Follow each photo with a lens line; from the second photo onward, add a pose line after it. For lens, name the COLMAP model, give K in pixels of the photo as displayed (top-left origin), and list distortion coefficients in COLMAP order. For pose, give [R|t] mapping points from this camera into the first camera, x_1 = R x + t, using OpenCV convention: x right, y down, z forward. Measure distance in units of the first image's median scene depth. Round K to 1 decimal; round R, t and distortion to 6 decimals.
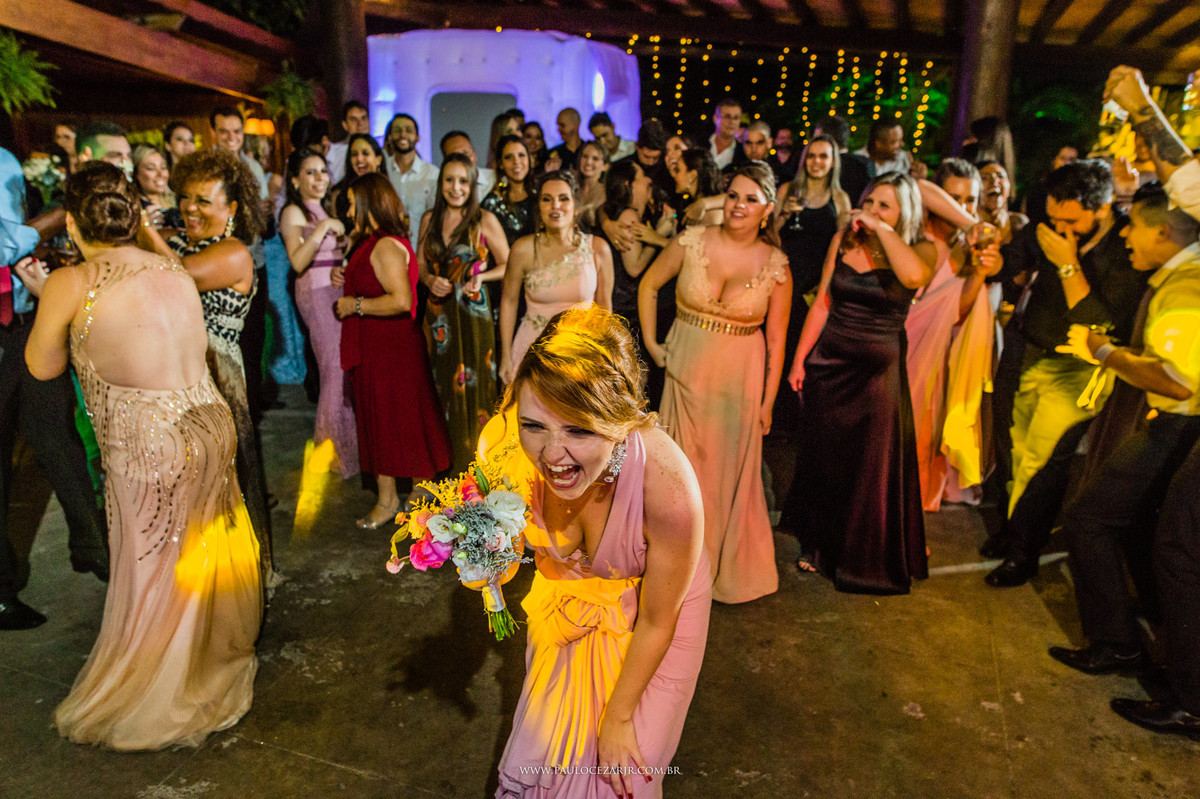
lens RADIAL K [[800.9, 0, 605.0], [0, 800.9, 407.4], [0, 0, 1]] dist [0.001646, -0.000063]
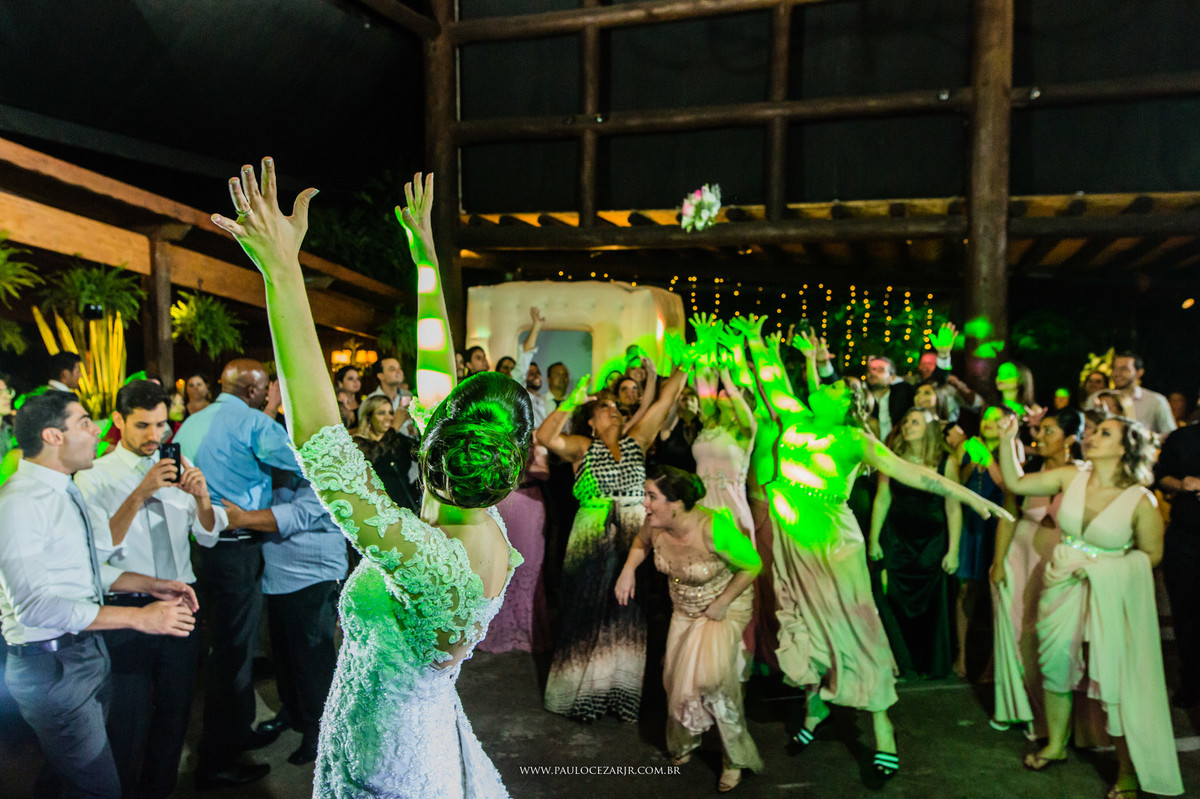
lens RADIAL K [[800.9, 0, 605.0], [0, 800.9, 407.4], [0, 0, 1]] dist [0.001646, -0.000063]
pose [[0.999901, -0.005990, -0.012715, -0.058241], [0.002699, 0.969639, -0.244524, 0.007711], [0.013794, 0.244466, 0.969560, -0.099333]]
